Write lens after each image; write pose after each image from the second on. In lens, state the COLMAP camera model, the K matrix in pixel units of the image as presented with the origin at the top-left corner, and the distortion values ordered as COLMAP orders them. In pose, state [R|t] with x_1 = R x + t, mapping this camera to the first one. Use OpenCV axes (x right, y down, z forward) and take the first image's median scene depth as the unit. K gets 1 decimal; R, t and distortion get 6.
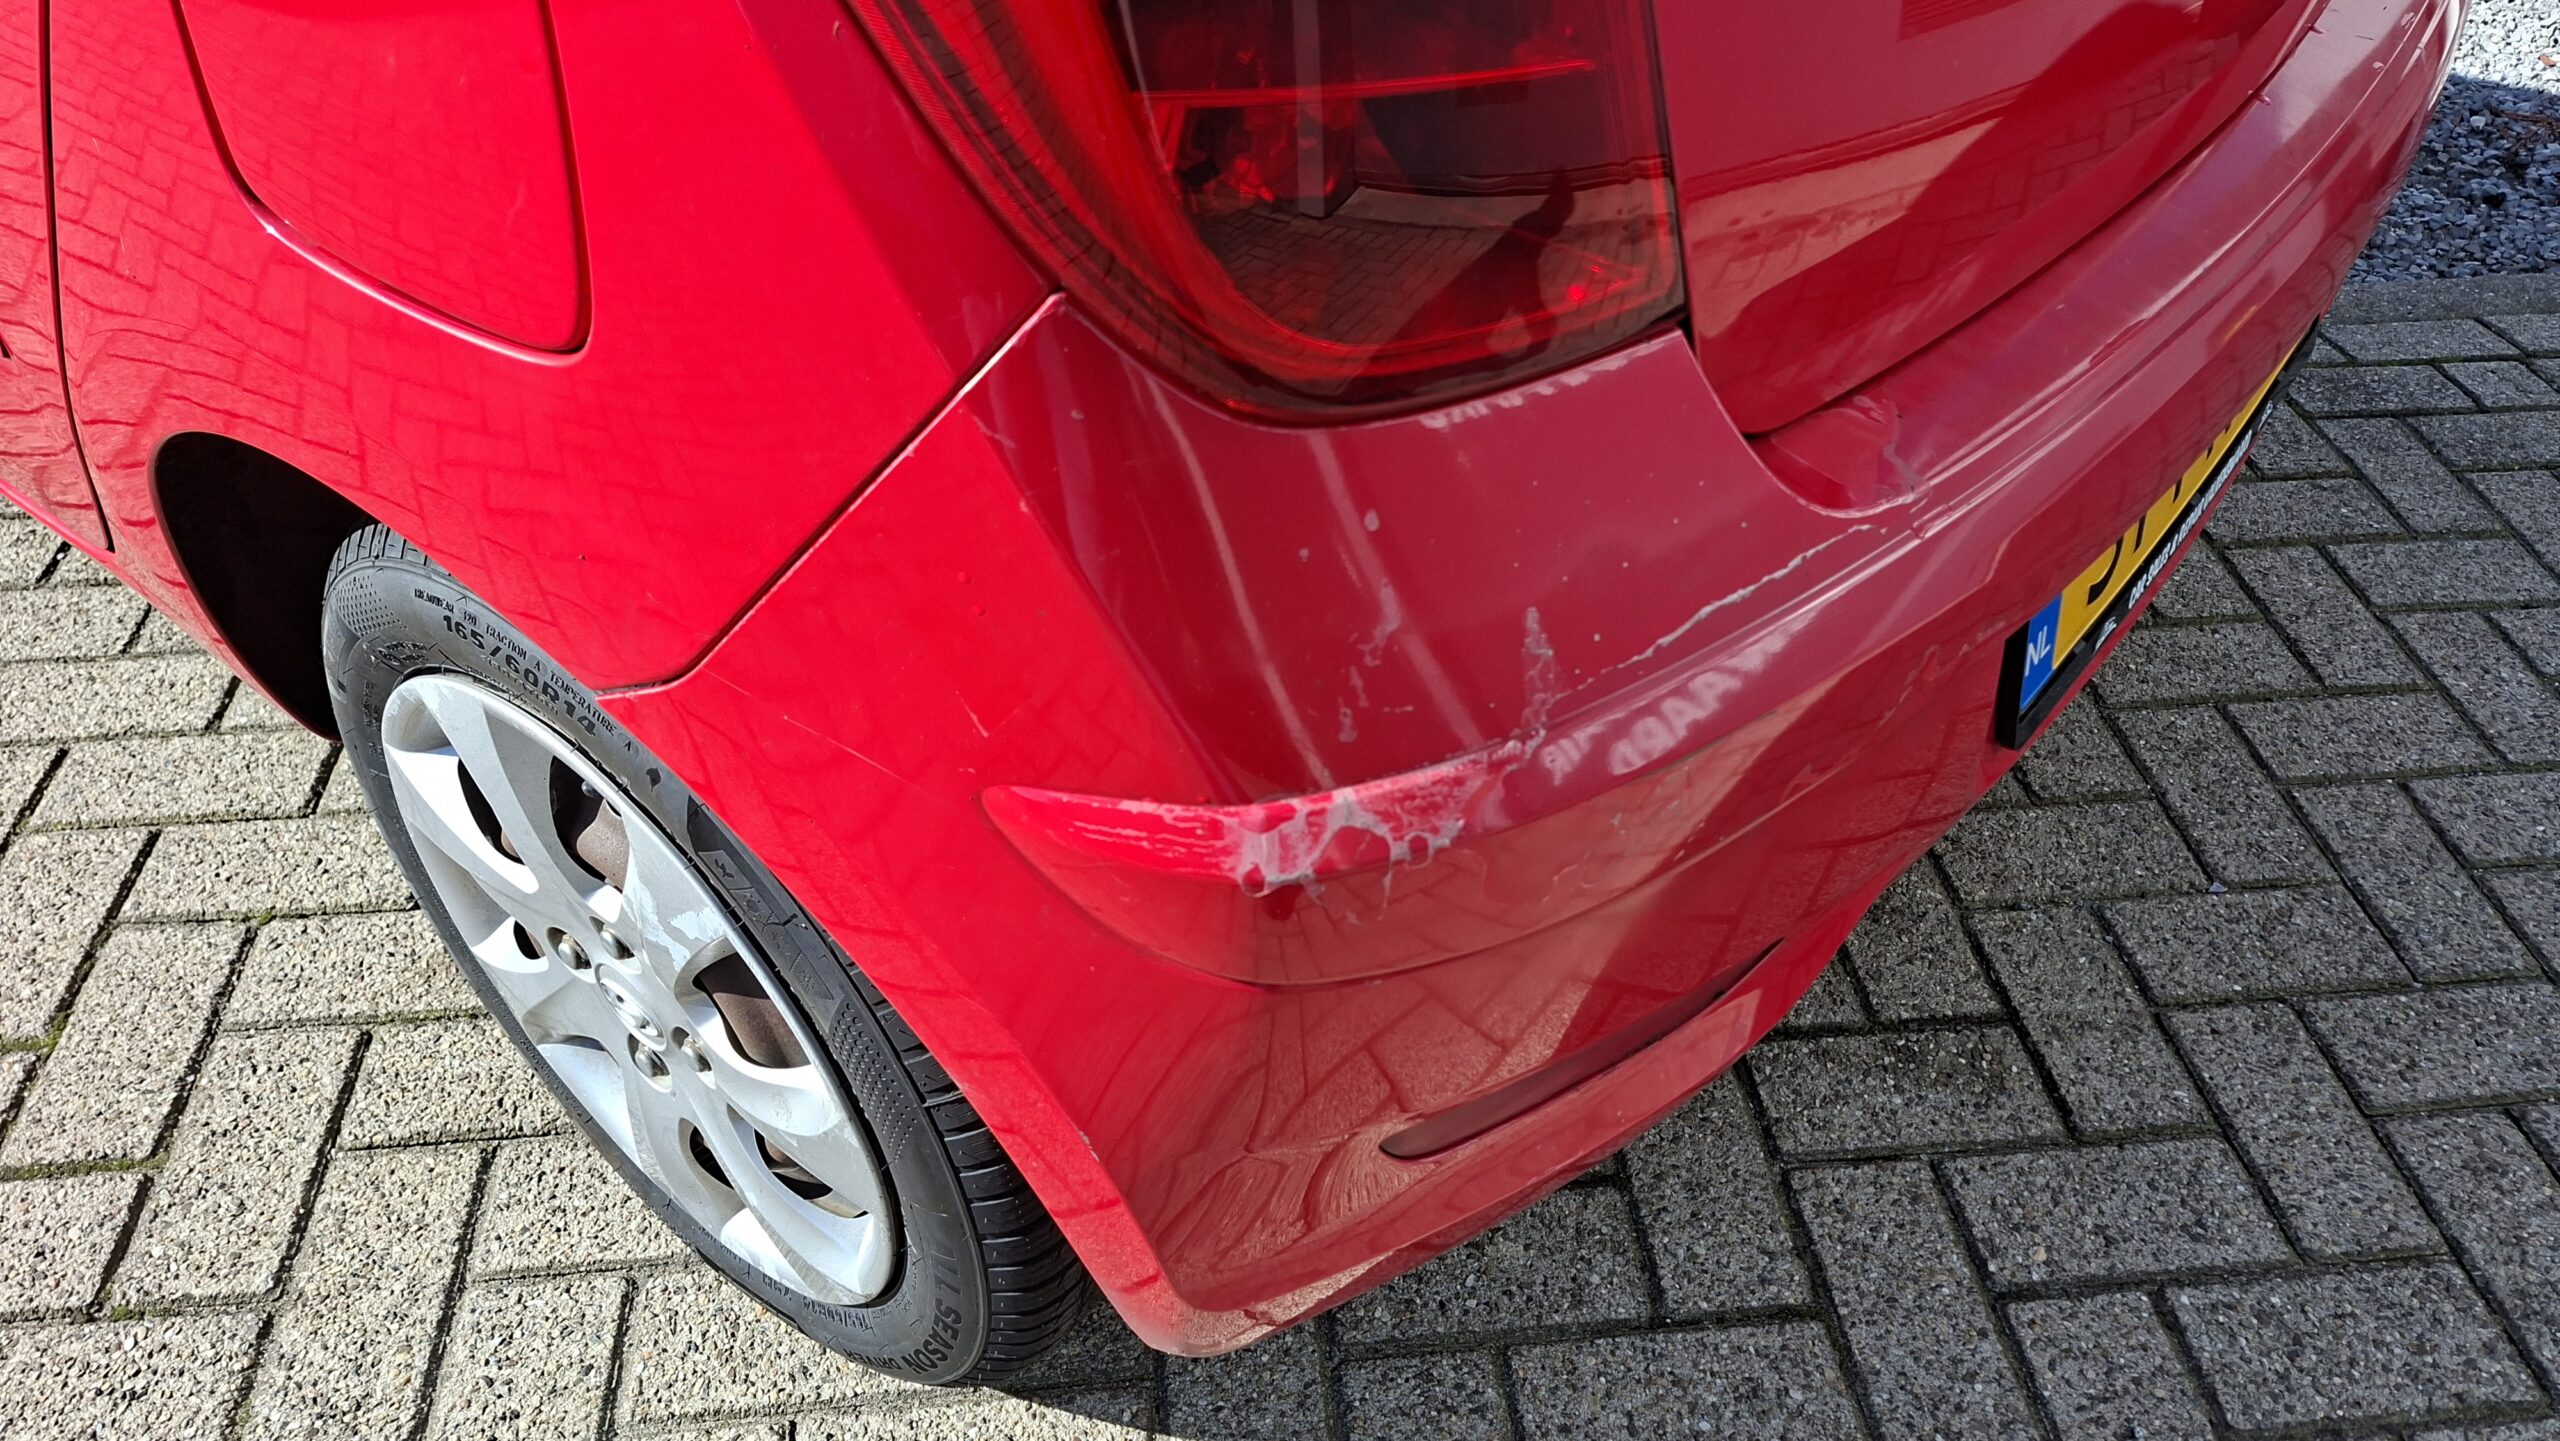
lens RADIAL K [[1833.7, 0, 1287.8], [0, 1833.7, 723.1], [0, 0, 1]] dist [0.057649, -0.066051]
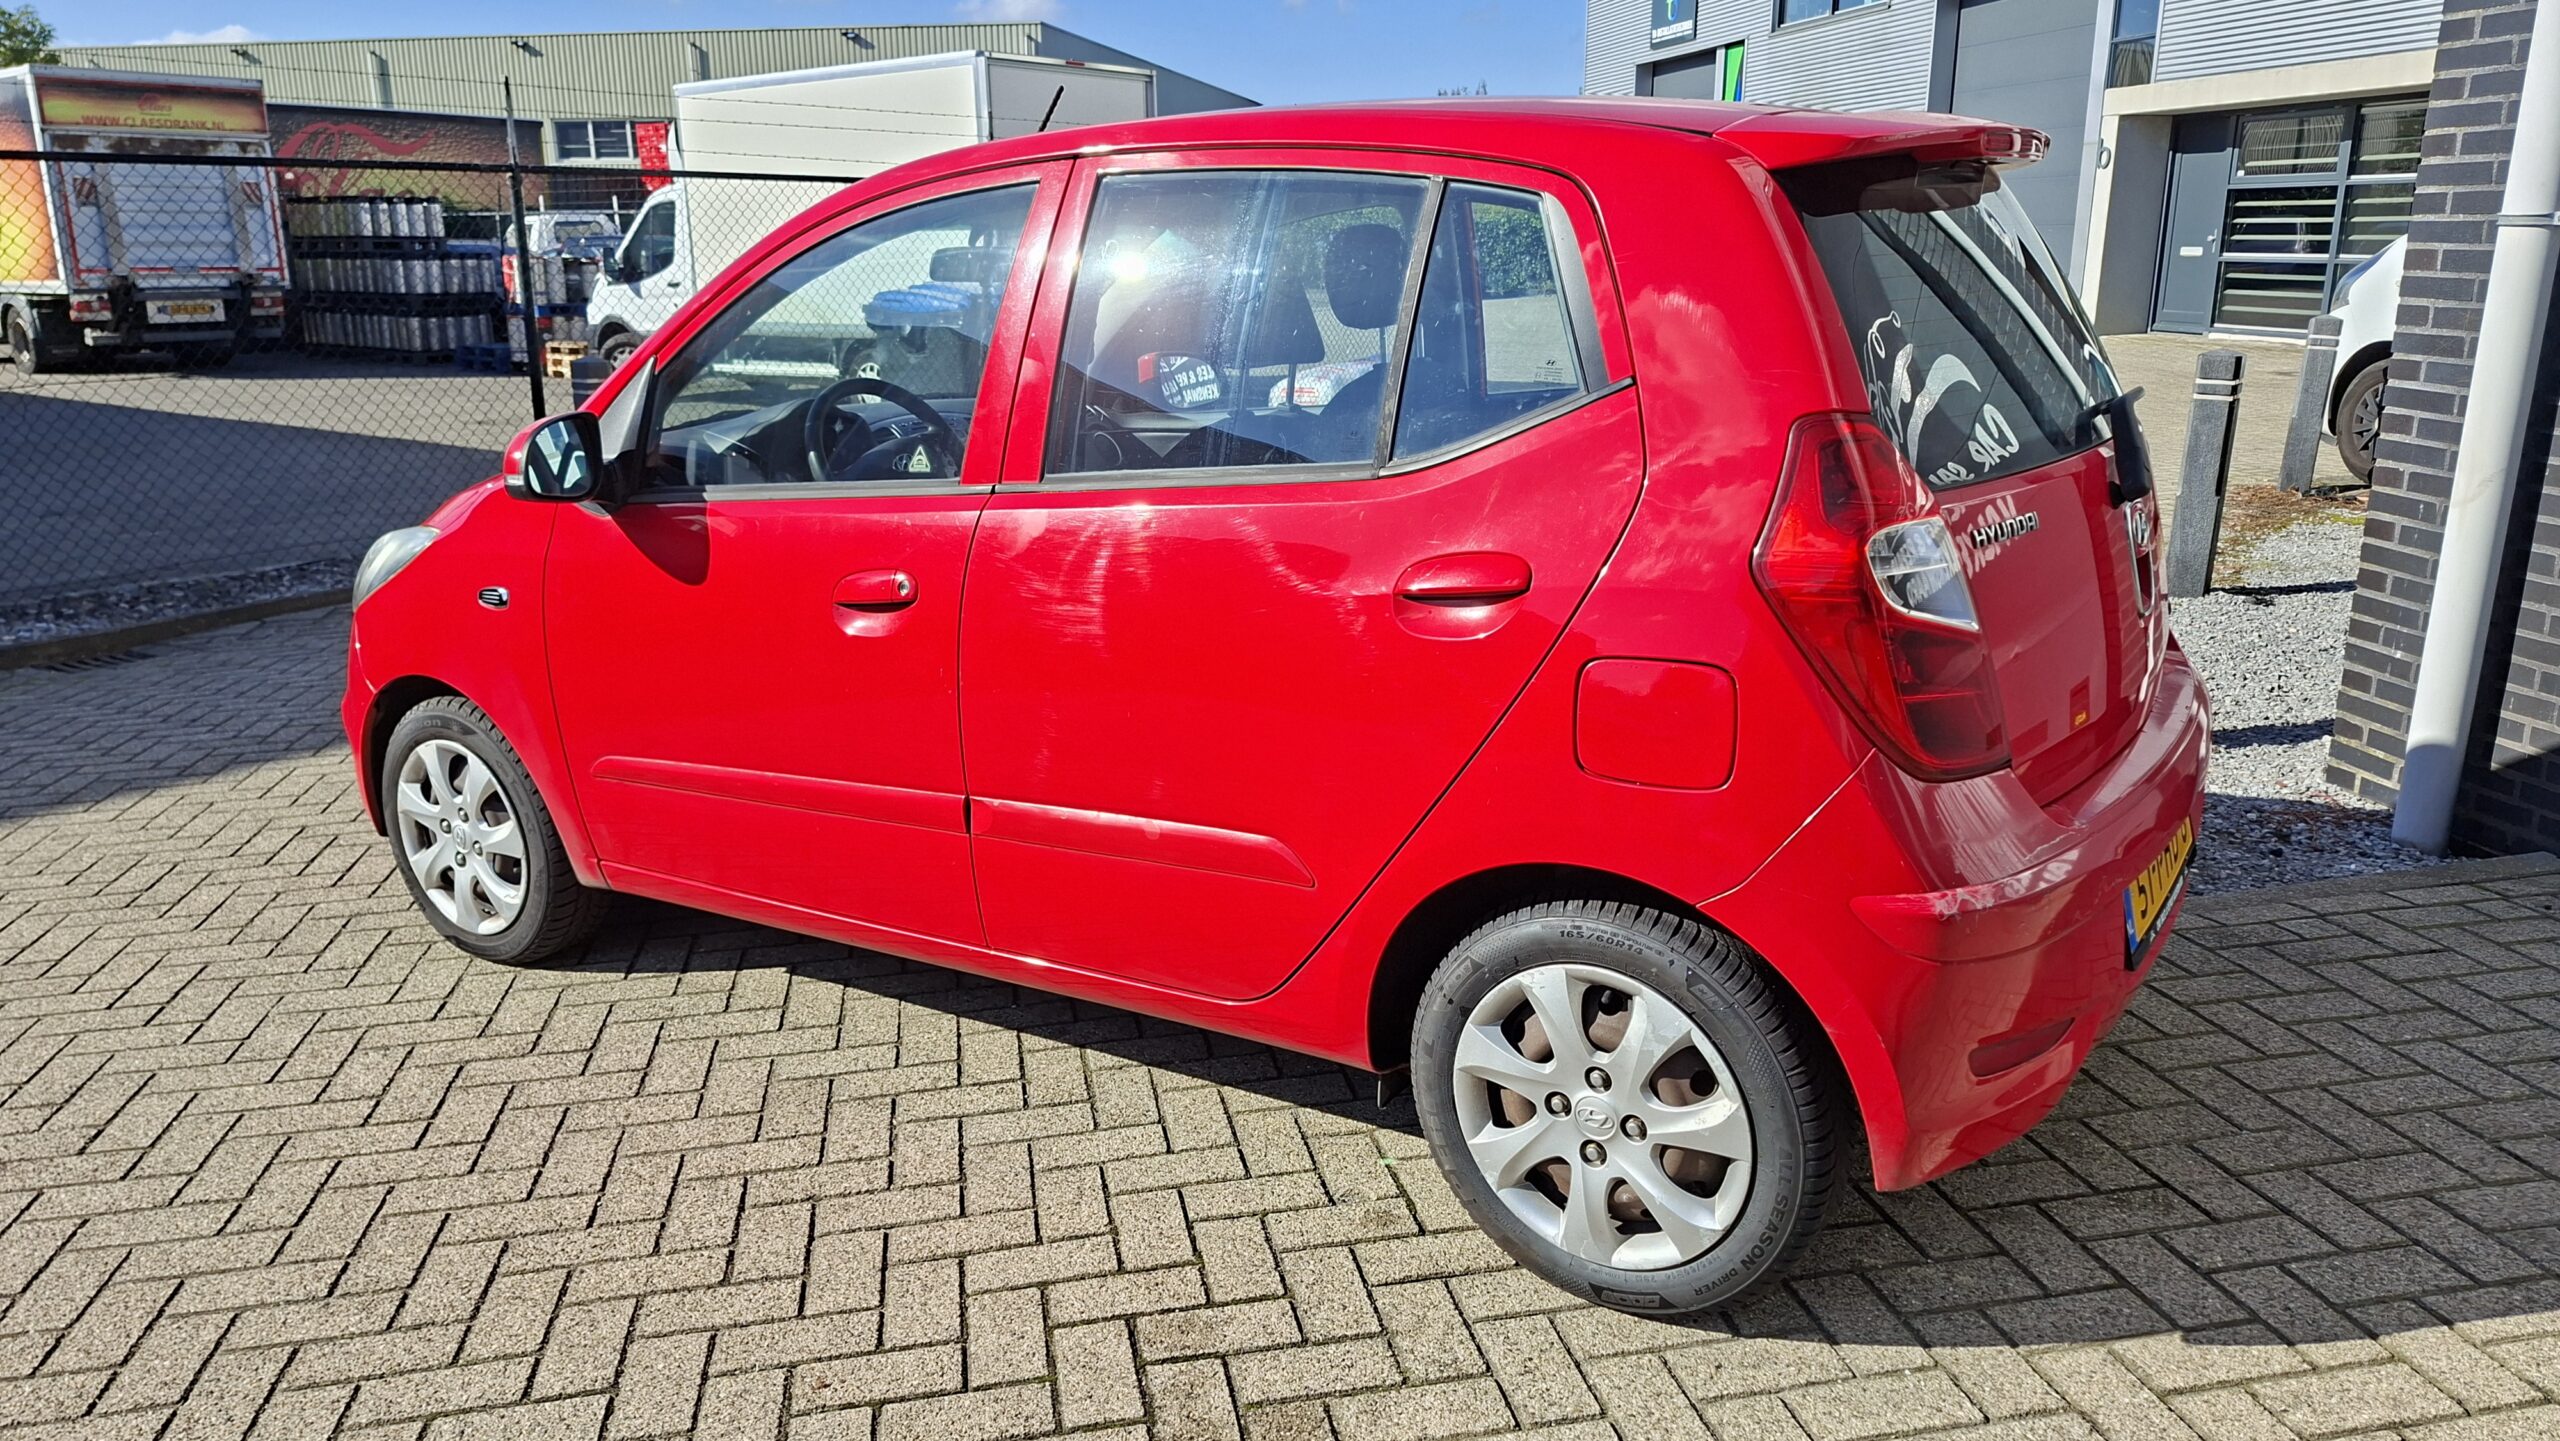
lens RADIAL K [[1833.7, 0, 1276.1], [0, 1833.7, 731.4], [0, 0, 1]] dist [0.057649, -0.066051]
pose [[0.994780, -0.077270, 0.066648, -0.533046], [0.099194, 0.885498, -0.453932, 0.449885], [-0.023942, 0.458173, 0.888540, -0.781332]]
